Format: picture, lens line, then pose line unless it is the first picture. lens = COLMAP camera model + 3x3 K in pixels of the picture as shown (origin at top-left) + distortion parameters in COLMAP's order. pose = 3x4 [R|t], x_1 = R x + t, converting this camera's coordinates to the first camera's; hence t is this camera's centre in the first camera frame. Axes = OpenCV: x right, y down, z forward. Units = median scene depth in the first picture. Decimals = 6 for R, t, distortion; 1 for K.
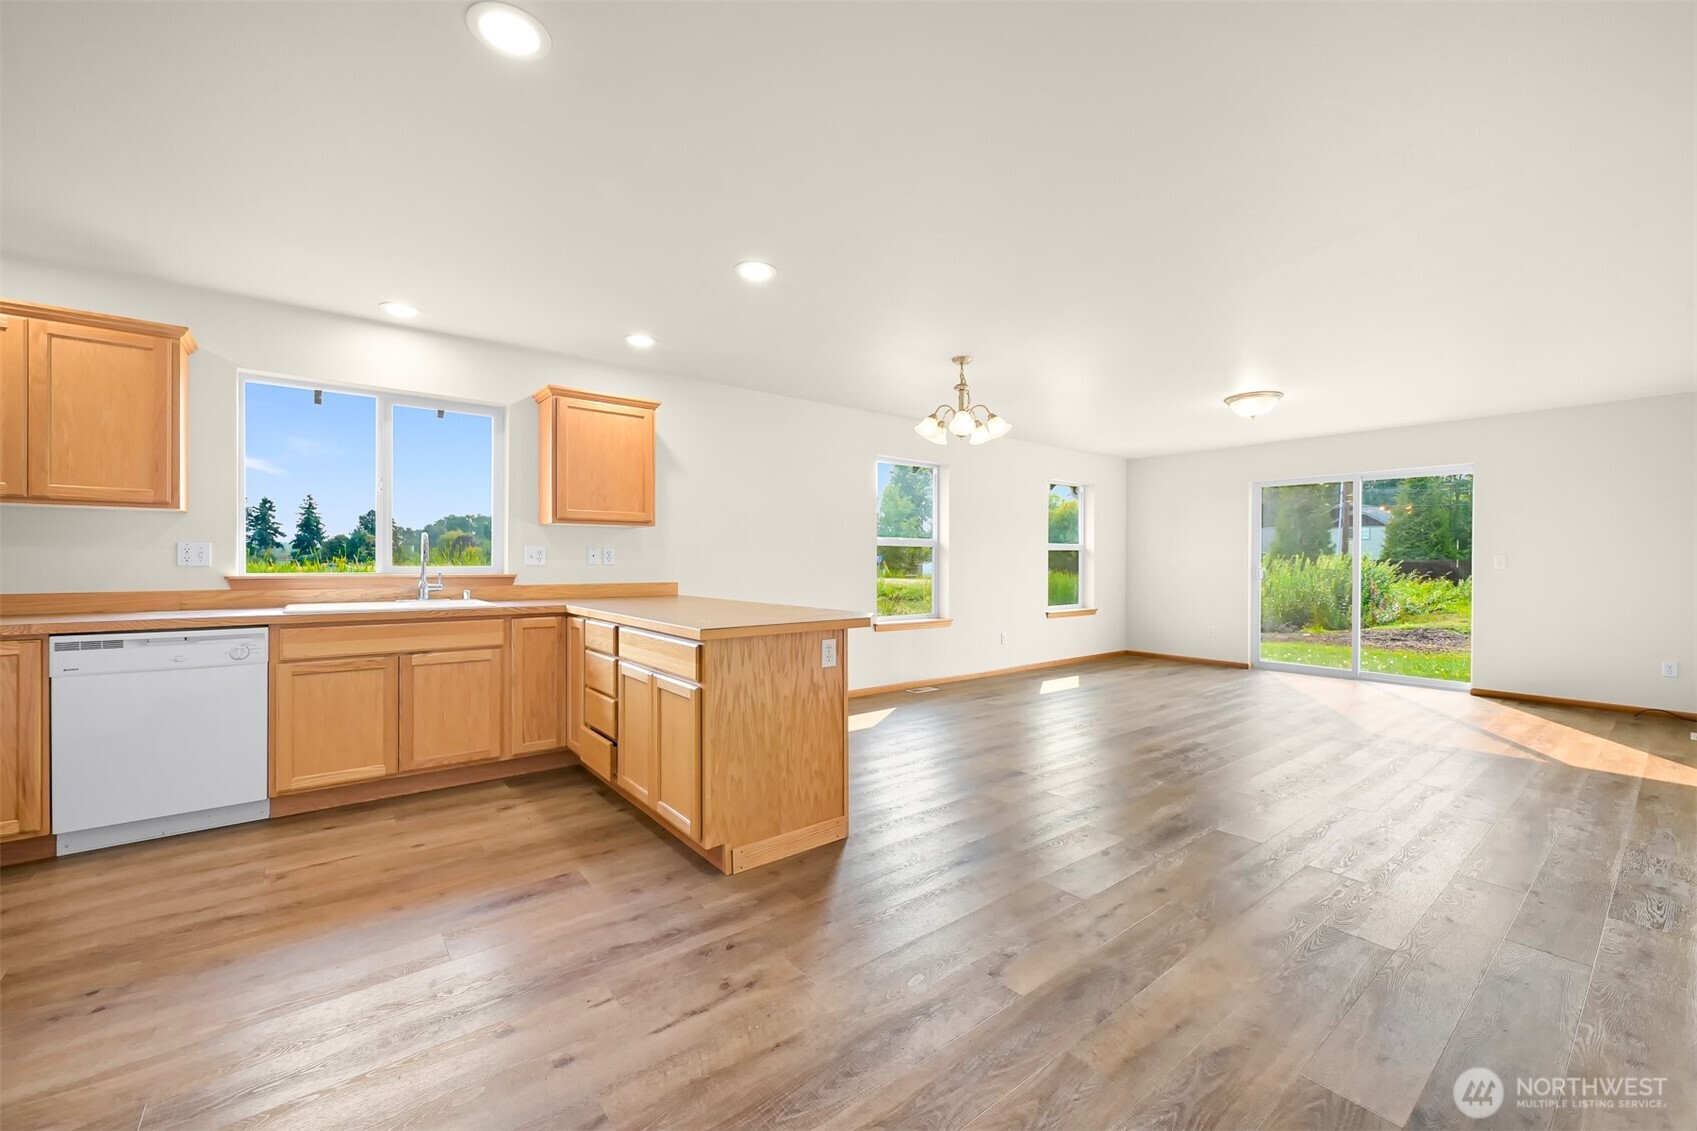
lens RADIAL K [[657.4, 0, 839.3], [0, 657.4, 561.5], [0, 0, 1]] dist [0.002823, 0.000197]
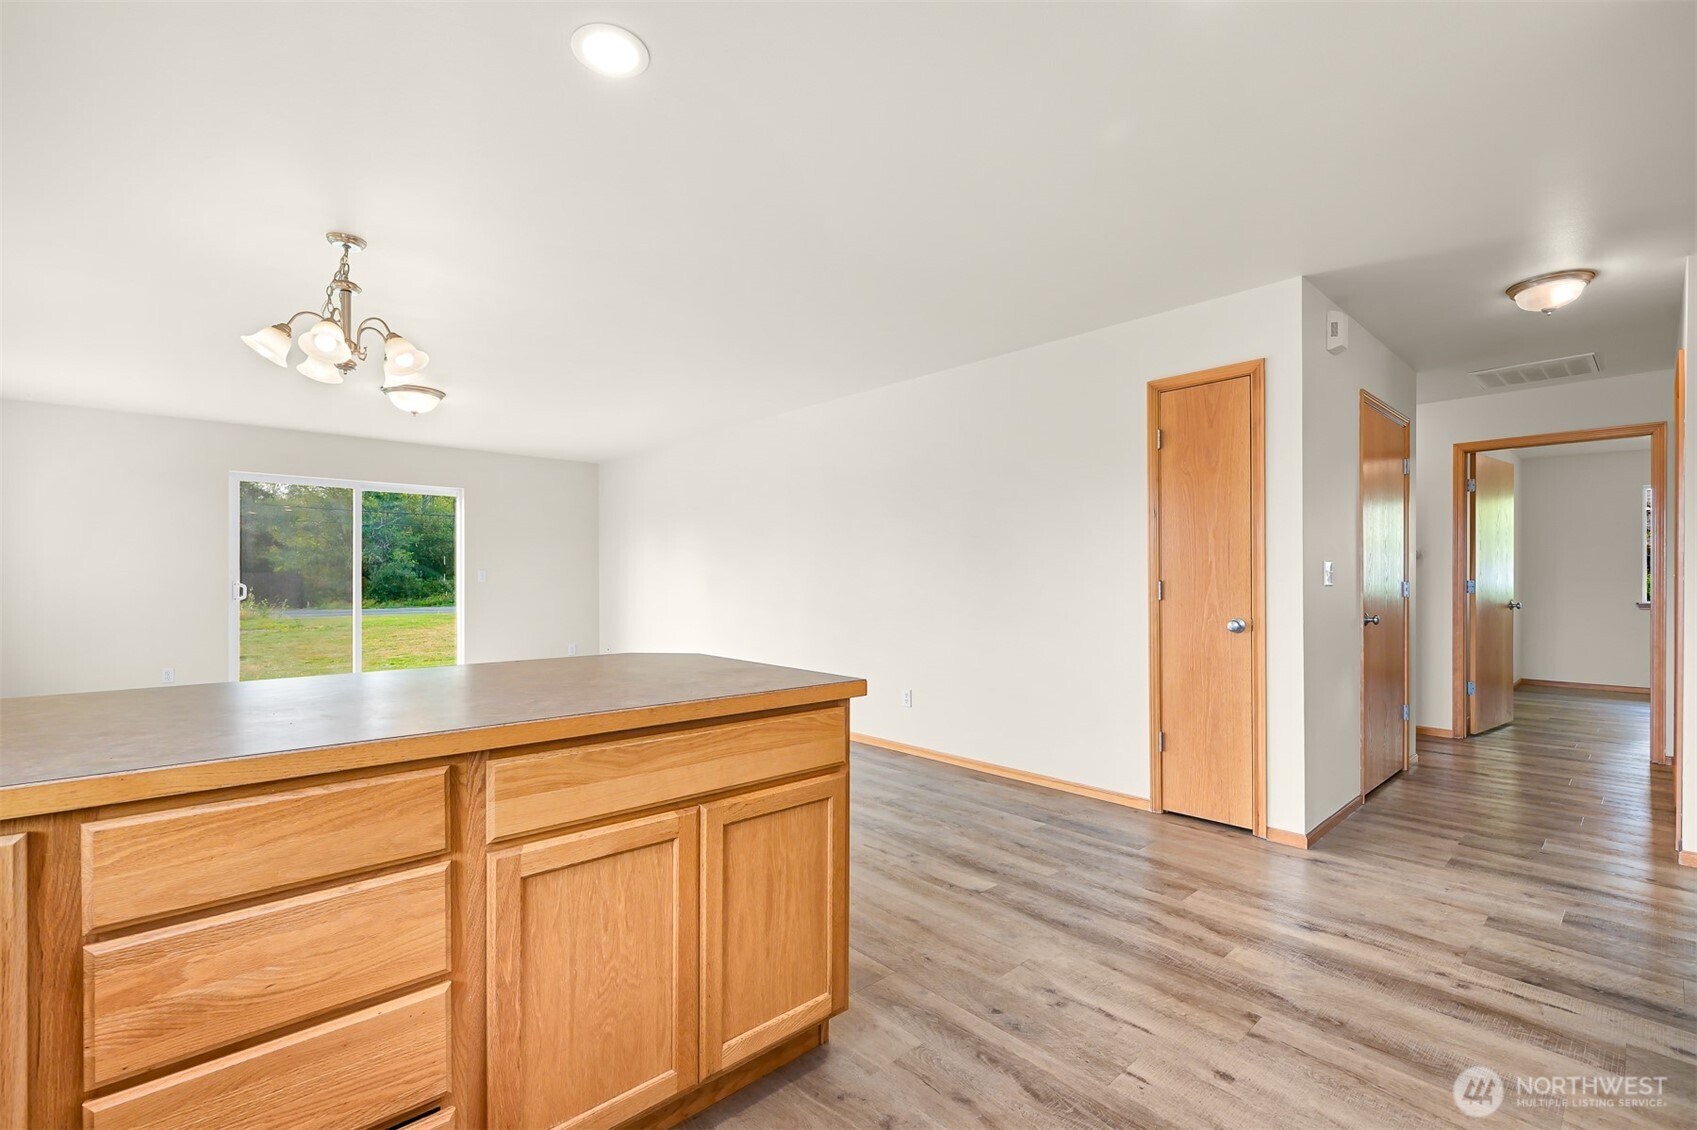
lens RADIAL K [[755.6, 0, 864.4], [0, 755.6, 576.6], [0, 0, 1]] dist [-0.002853, -0.000199]
pose [[-0.082530, 0.000548, 0.996588, -1.133770], [-0.005090, 0.999987, -0.000971, -0.001024], [-0.996576, -0.005152, -0.082527, 1.226518]]
